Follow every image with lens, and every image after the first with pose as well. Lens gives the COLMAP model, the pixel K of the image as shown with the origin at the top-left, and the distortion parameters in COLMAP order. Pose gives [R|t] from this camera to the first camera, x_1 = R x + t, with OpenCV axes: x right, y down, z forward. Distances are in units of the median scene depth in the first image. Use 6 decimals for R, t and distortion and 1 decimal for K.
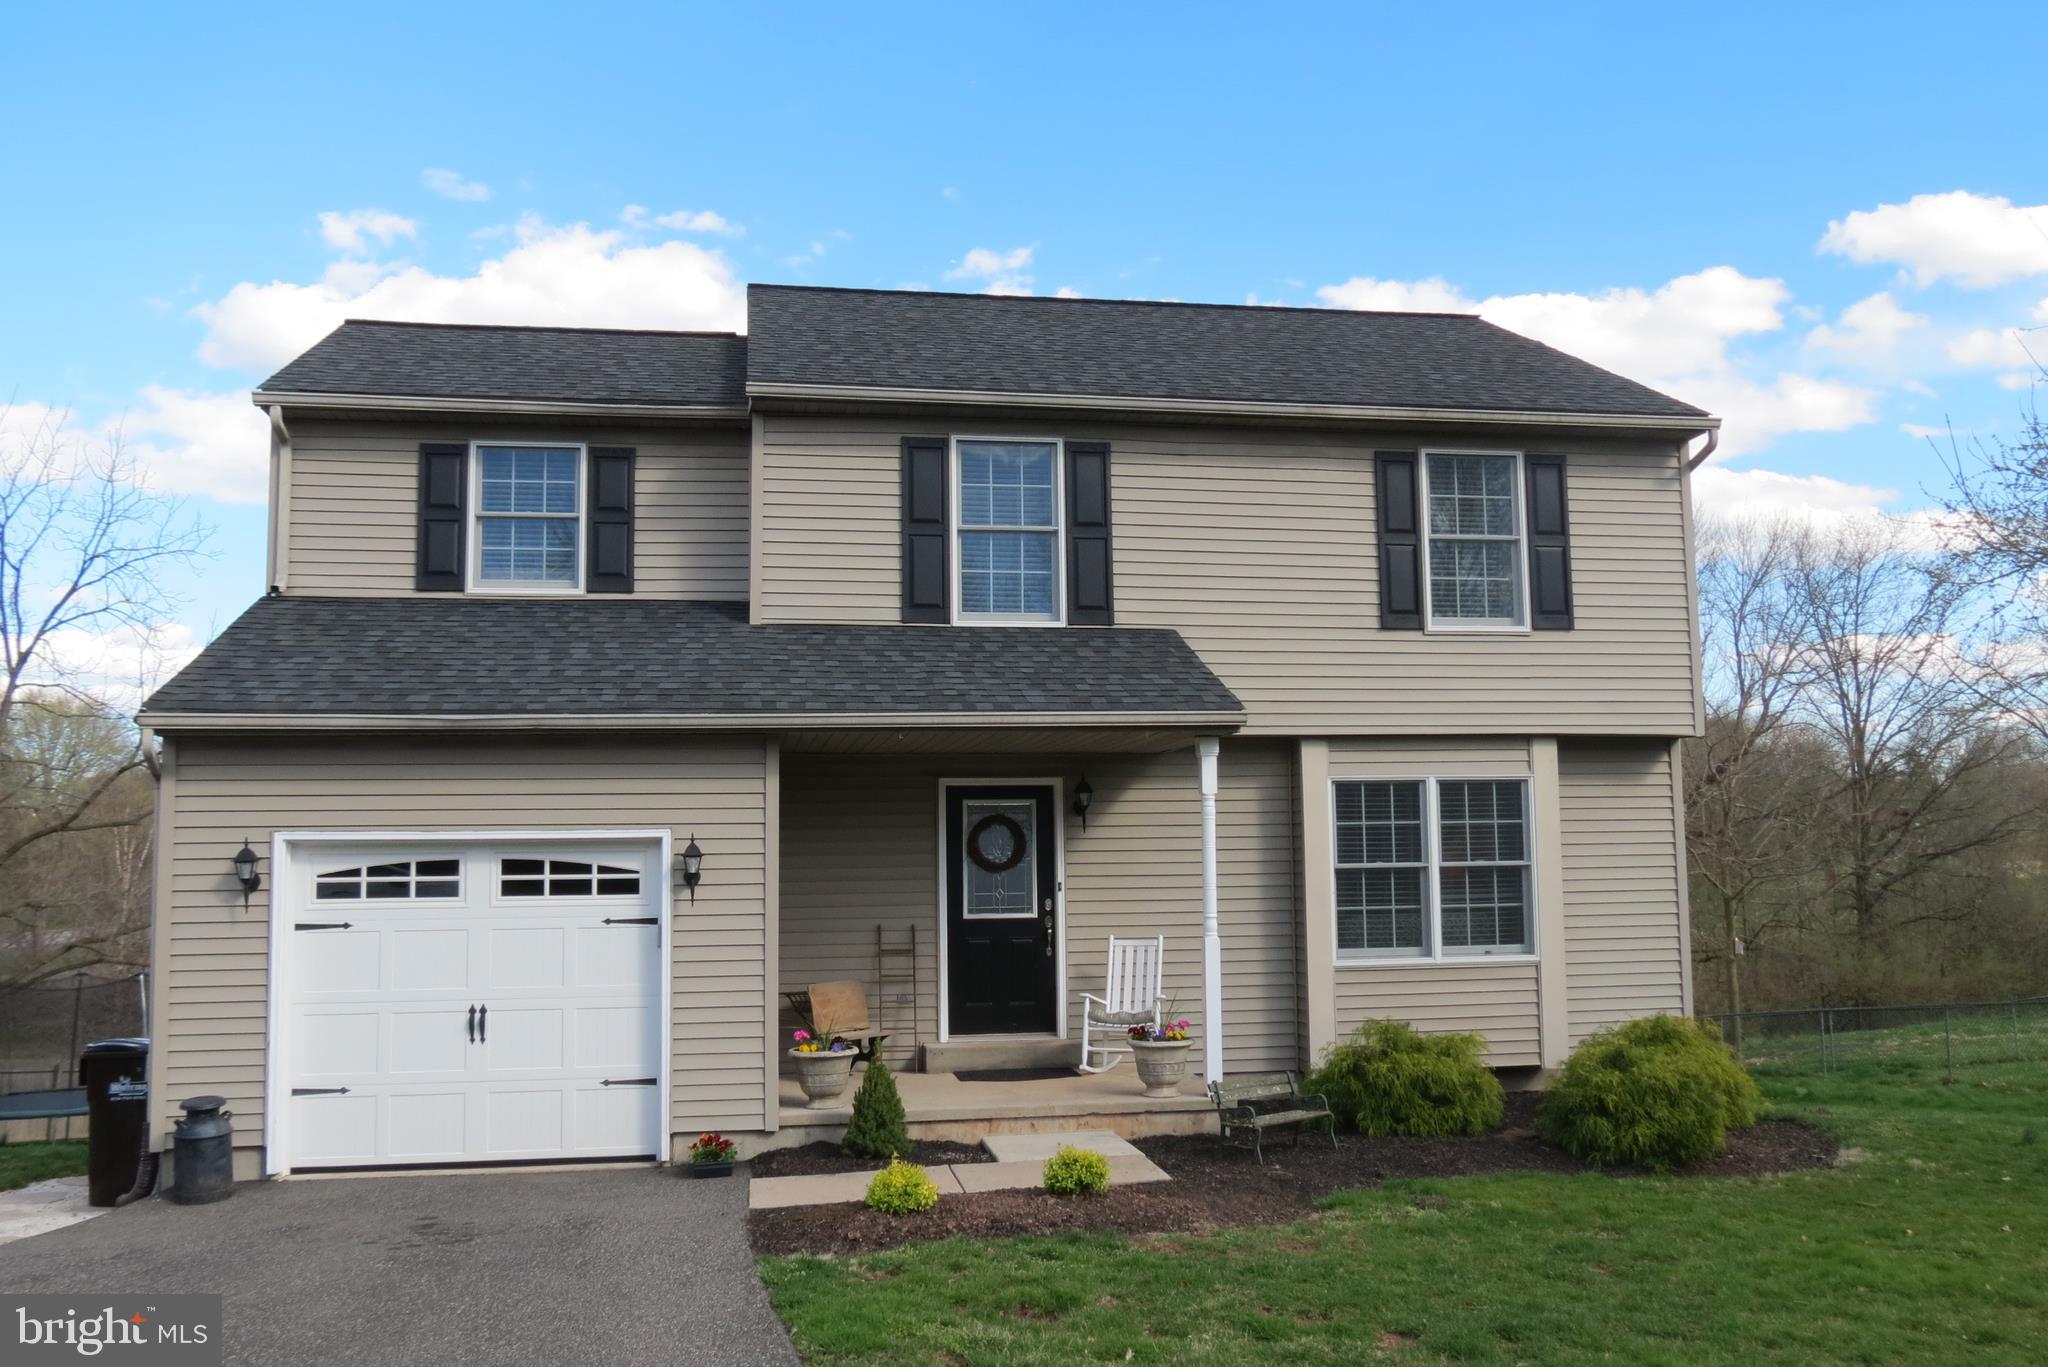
lens RADIAL K [[1730.2, 0, 1030.8], [0, 1730.2, 673.3], [0, 0, 1]] dist [-0.057780, 0.043342]
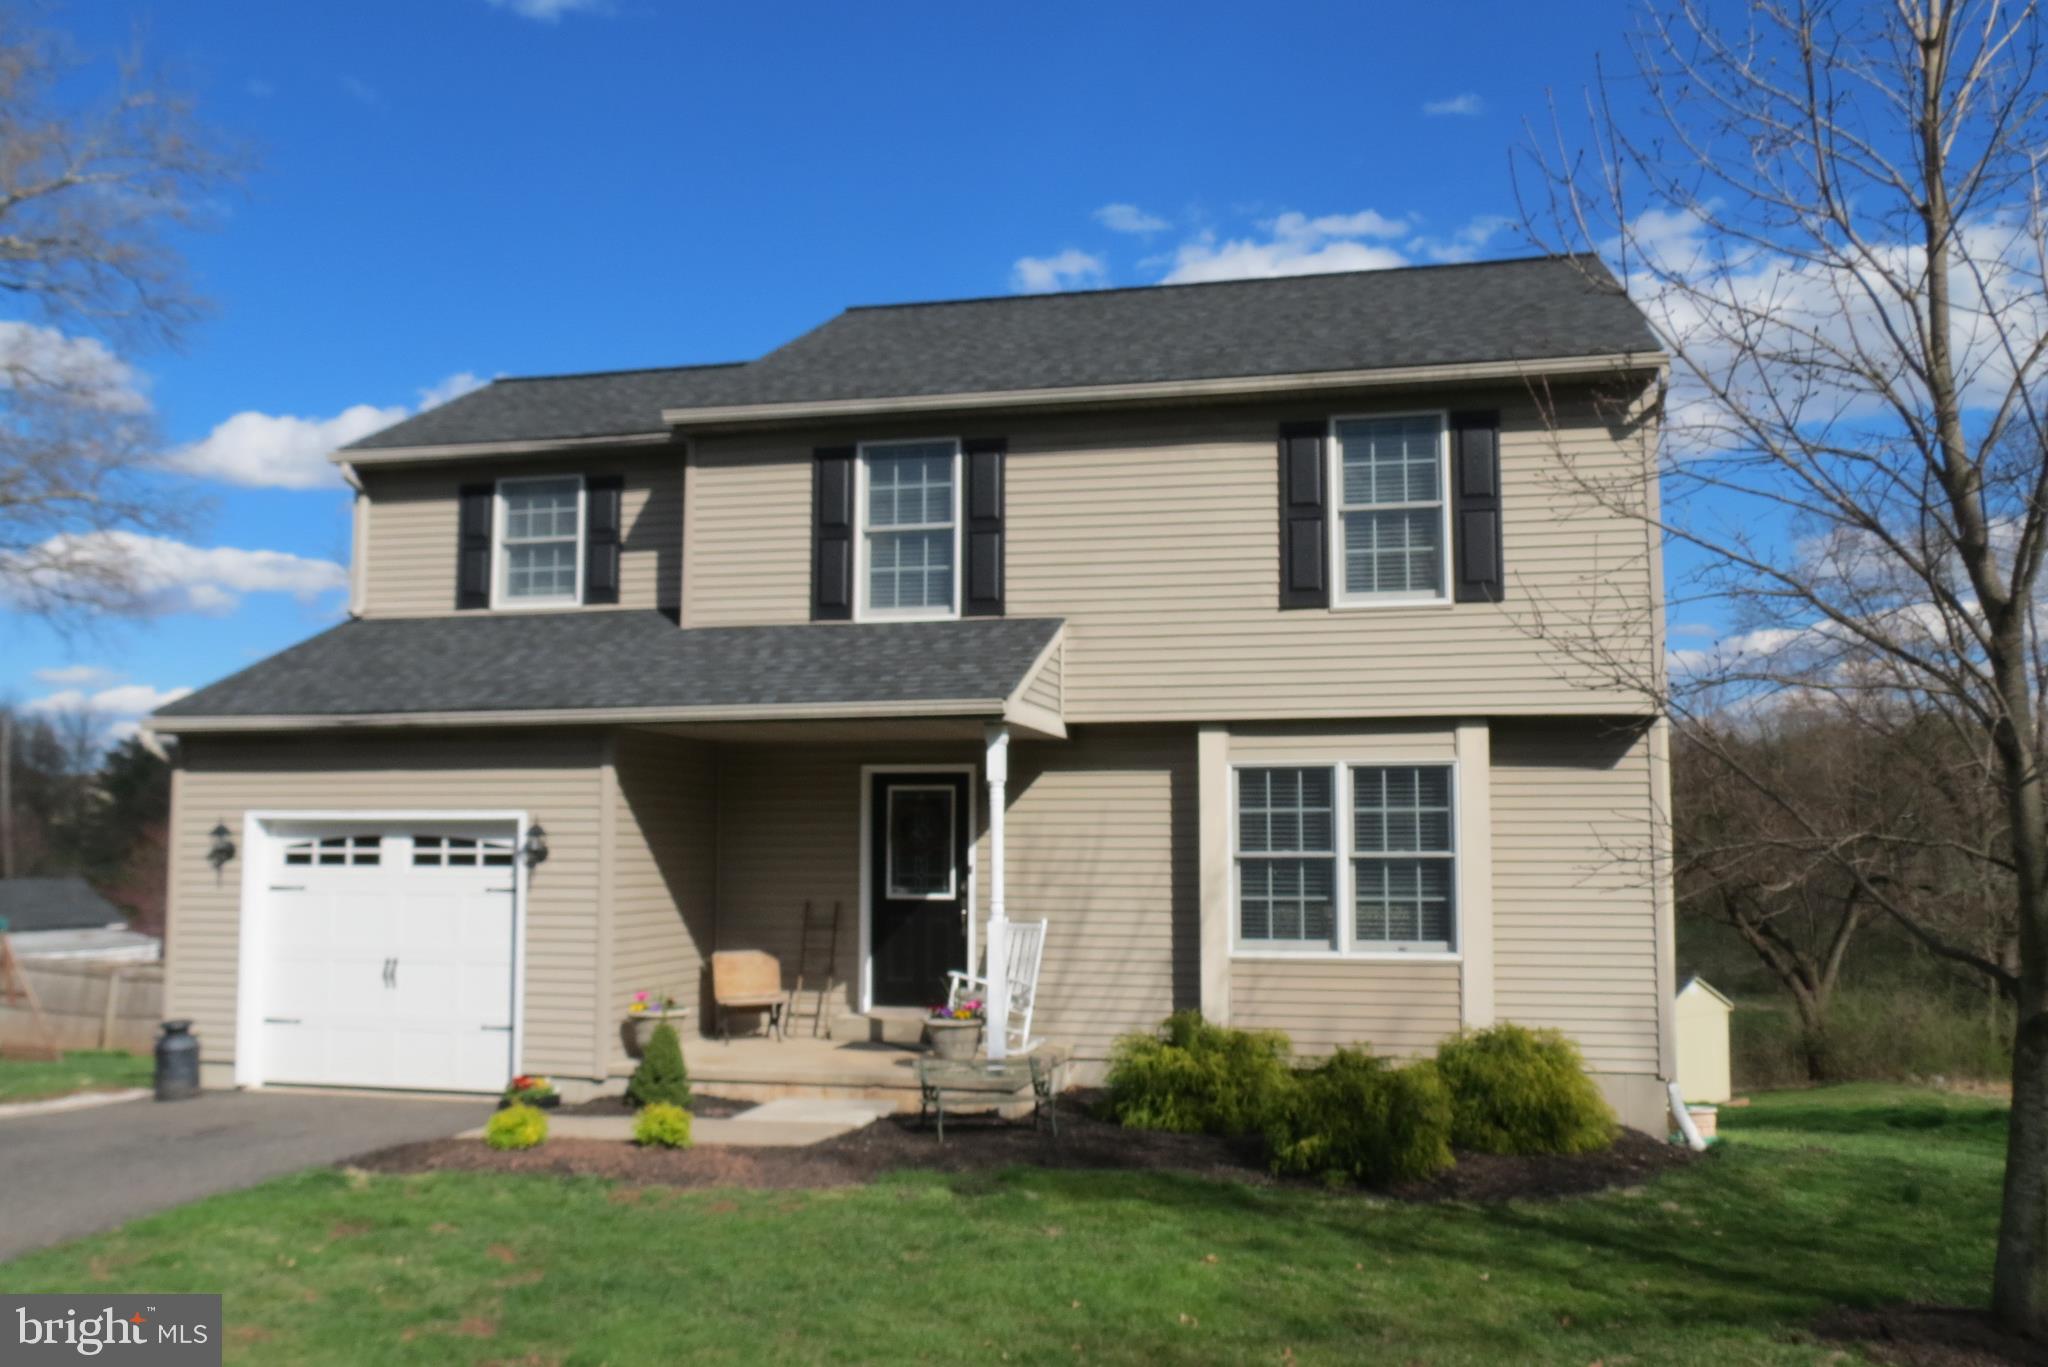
lens RADIAL K [[1730.2, 0, 1004.3], [0, 1730.2, 665.3], [0, 0, 1]] dist [-0.057780, 0.043342]
pose [[0.917060, -0.026257, -0.397883, 0.459628], [0.029432, 0.999565, 0.001874, -0.000398], [0.397661, -0.013430, 0.917434, 0.058102]]
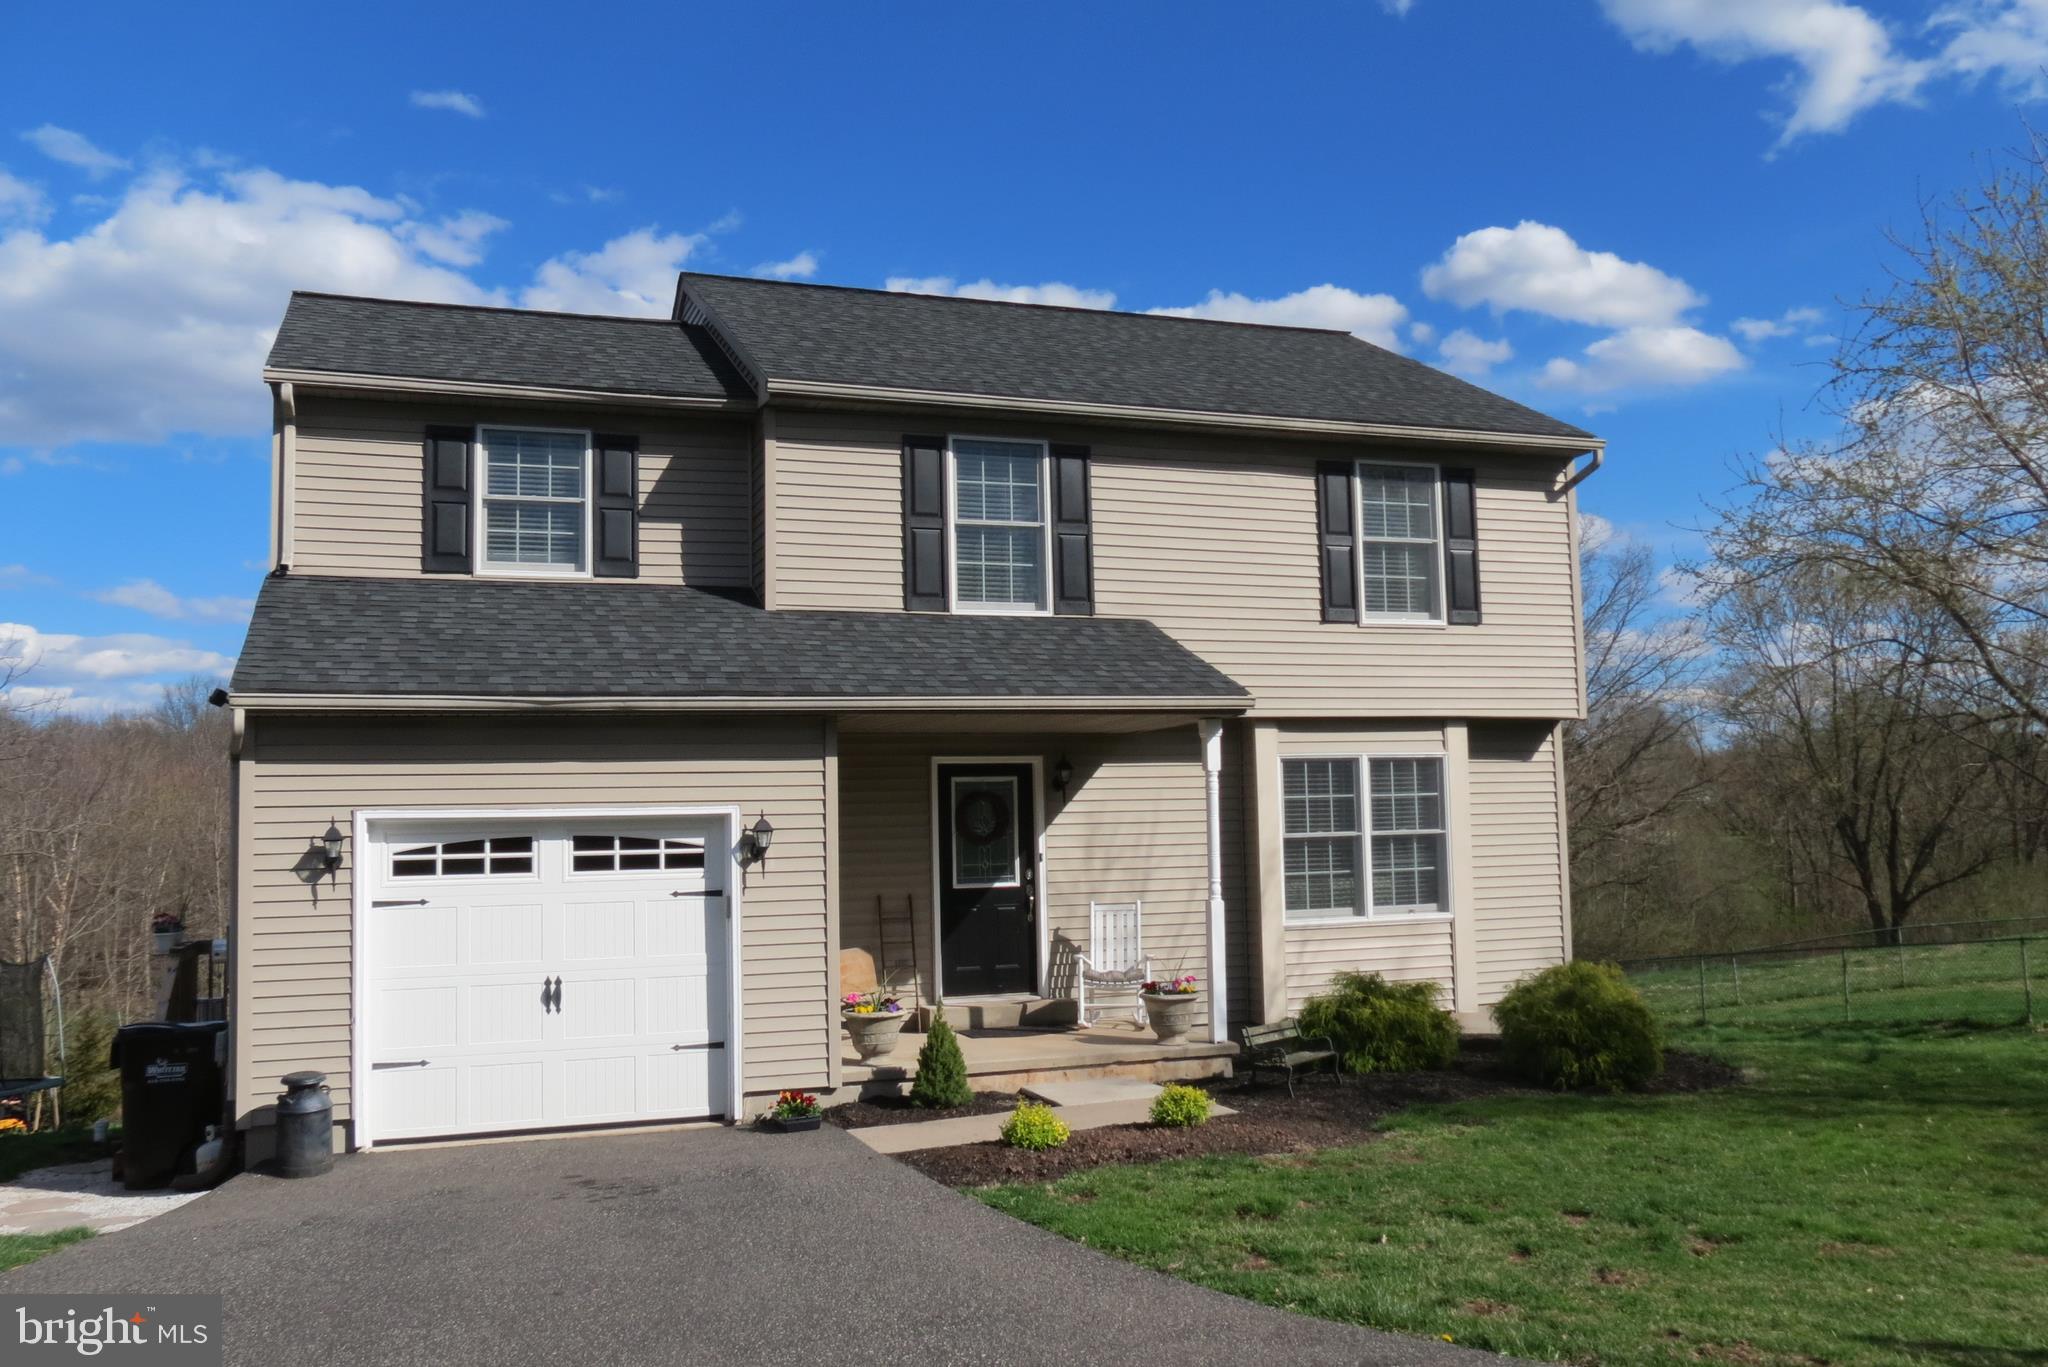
lens RADIAL K [[1730.2, 0, 1042.0], [0, 1730.2, 675.3], [0, 0, 1]] dist [-0.057780, 0.043342]
pose [[0.982260, 0.007292, 0.187384, -0.188863], [-0.009979, 0.999860, 0.013399, -0.004377], [-0.187260, -0.015032, 0.982195, -0.058334]]
